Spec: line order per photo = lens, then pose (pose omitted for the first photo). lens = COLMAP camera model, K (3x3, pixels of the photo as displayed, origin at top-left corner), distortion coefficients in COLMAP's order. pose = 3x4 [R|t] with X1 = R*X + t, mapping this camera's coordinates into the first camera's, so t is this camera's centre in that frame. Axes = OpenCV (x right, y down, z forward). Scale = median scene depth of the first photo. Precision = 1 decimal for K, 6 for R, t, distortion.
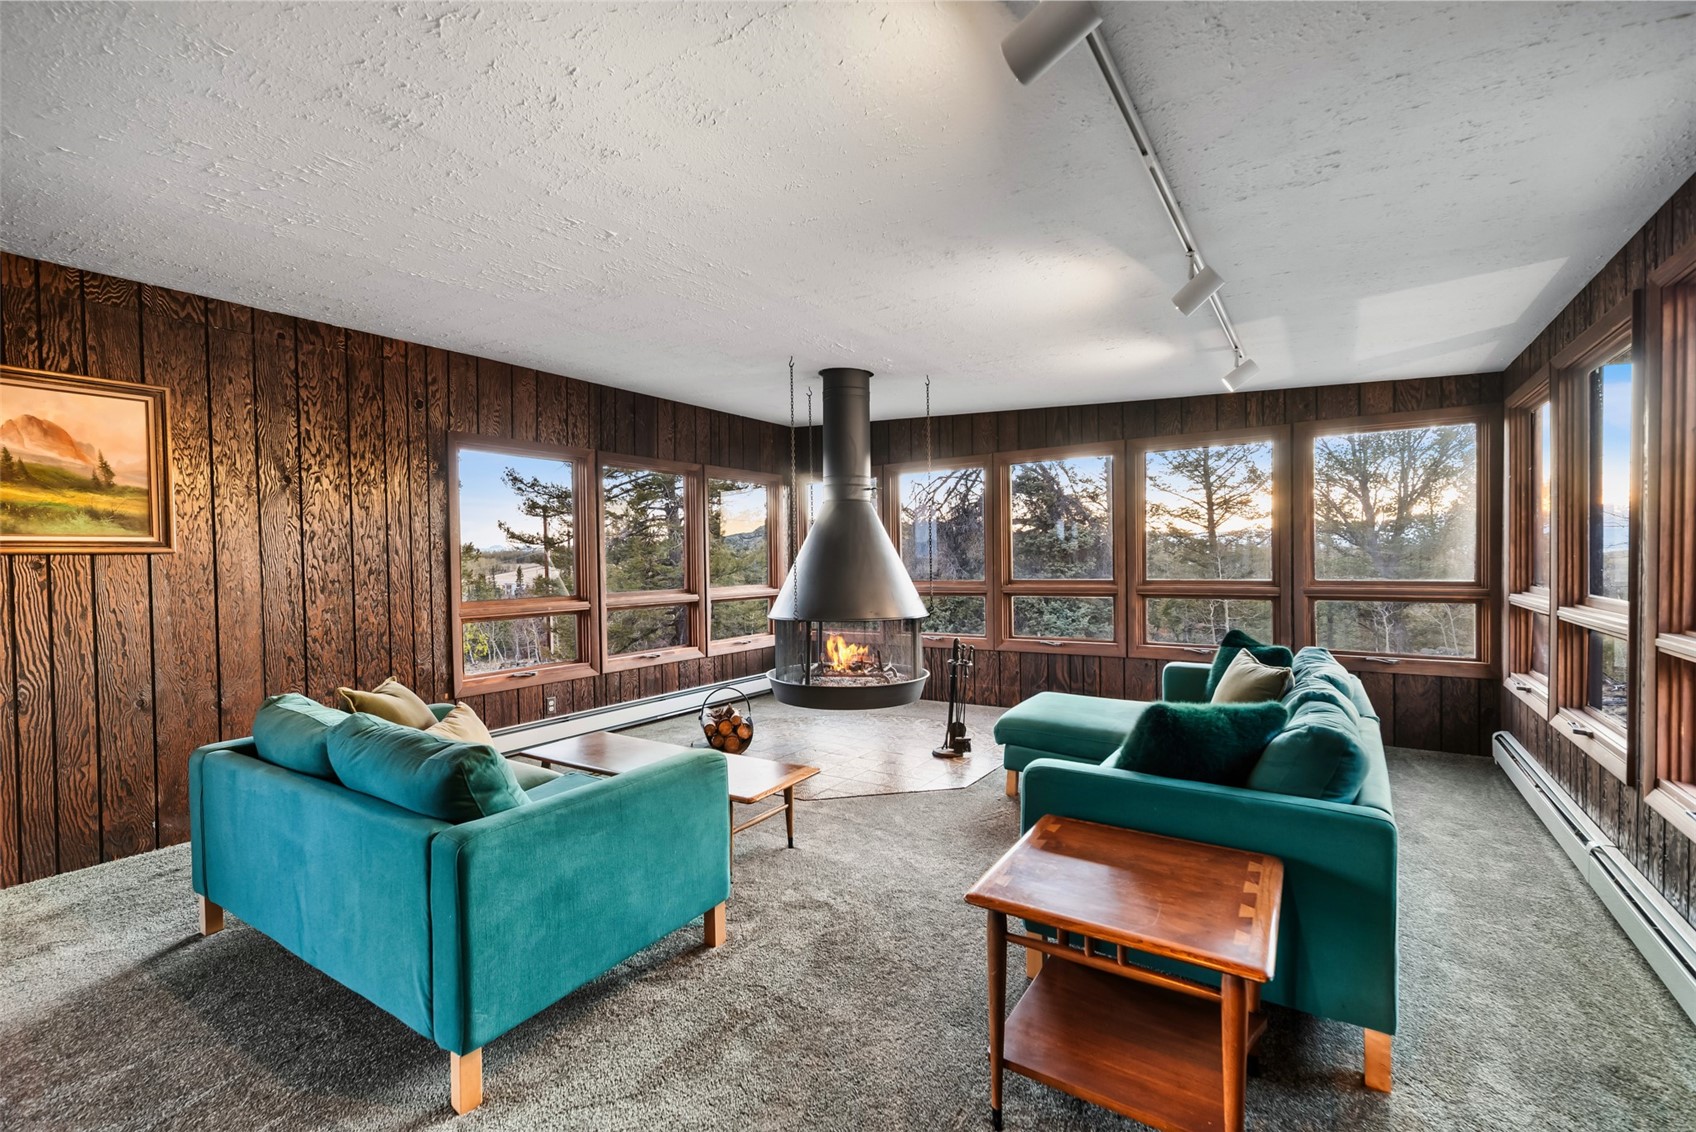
lens RADIAL K [[724.2, 0, 848.0], [0, 724.2, 566.0], [0, 0, 1]] dist [0.016801, 0.000008]
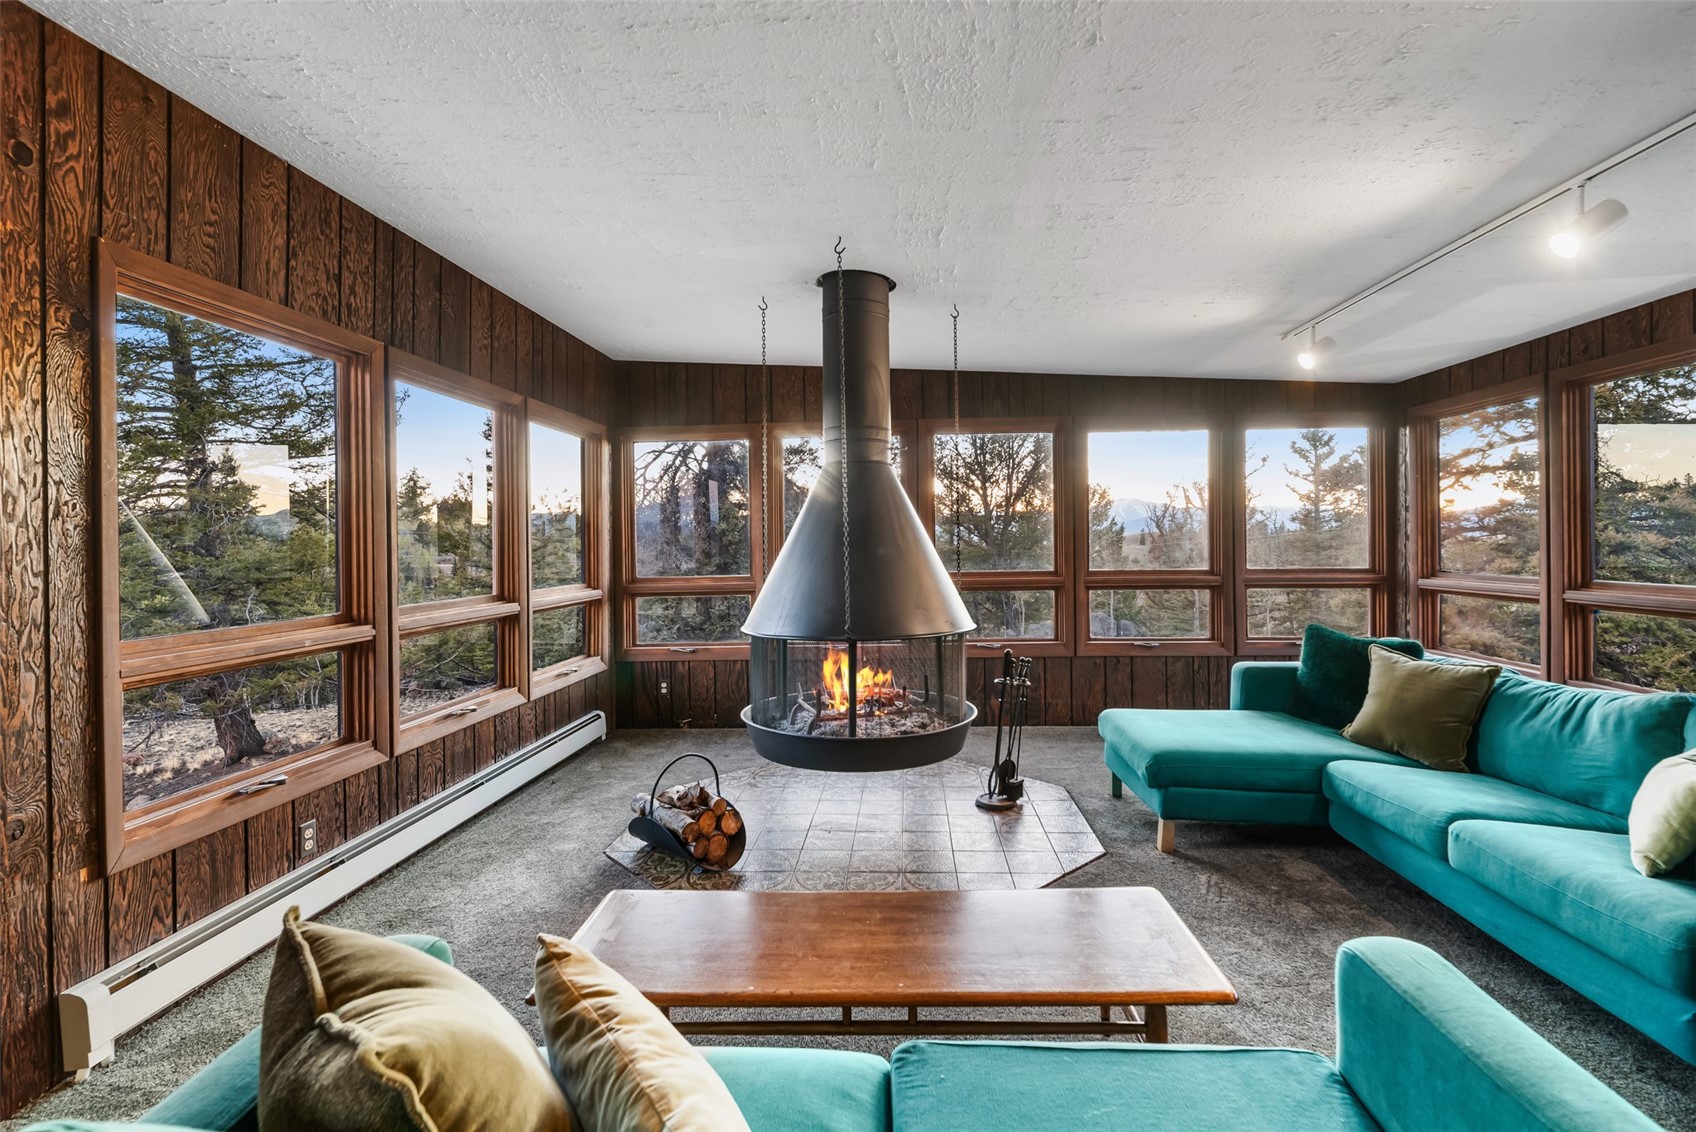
lens RADIAL K [[758.7, 0, 873.0], [0, 758.7, 540.6], [0, 0, 1]] dist [0.011142, -0.000577]
pose [[0.855630, 0.007288, 0.517537, -0.347676], [0.002666, 0.999826, -0.018488, -0.001557], [-0.517581, 0.017199, 0.855461, 0.345045]]
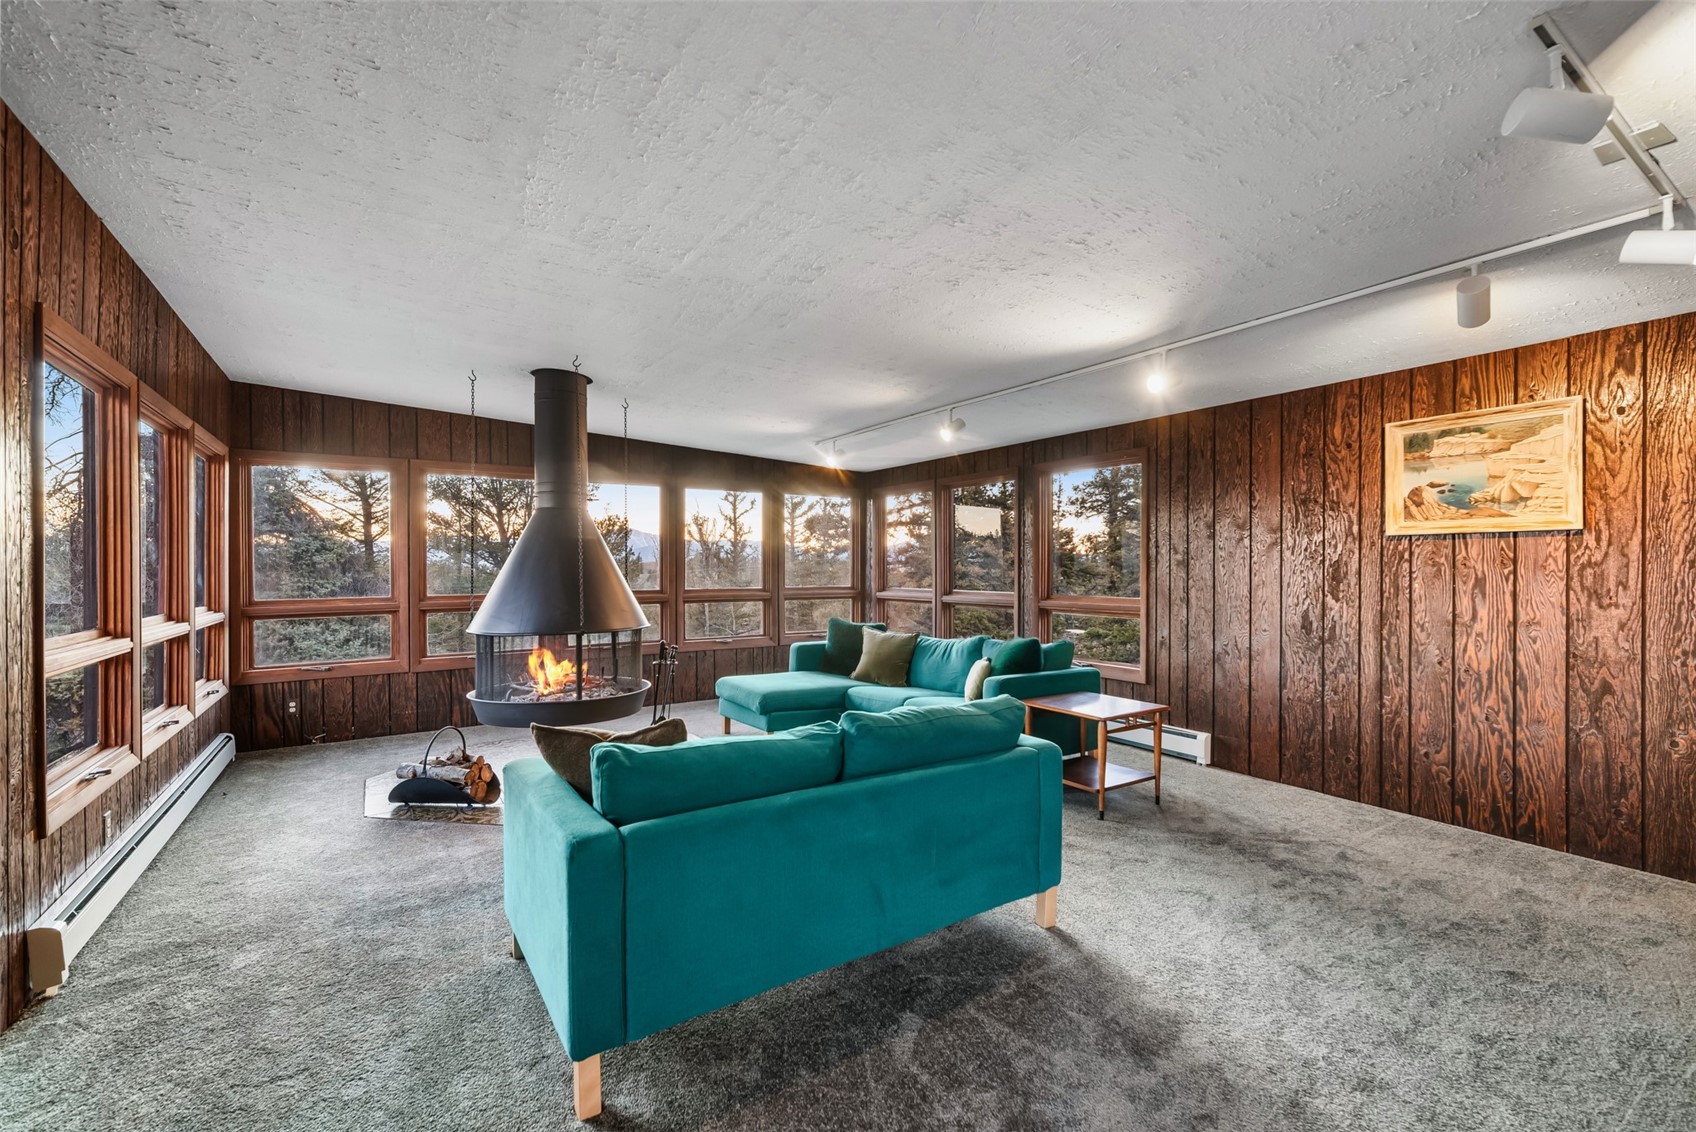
lens RADIAL K [[739.8, 0, 848.0], [0, 739.8, 566.0], [0, 0, 1]] dist [0.000342, -0.000137]
pose [[0.397495, 0.016900, 0.917449, -0.703998], [0.005437, 0.999769, -0.020773, 0.007537], [-0.917588, 0.013246, 0.397312, 0.252100]]
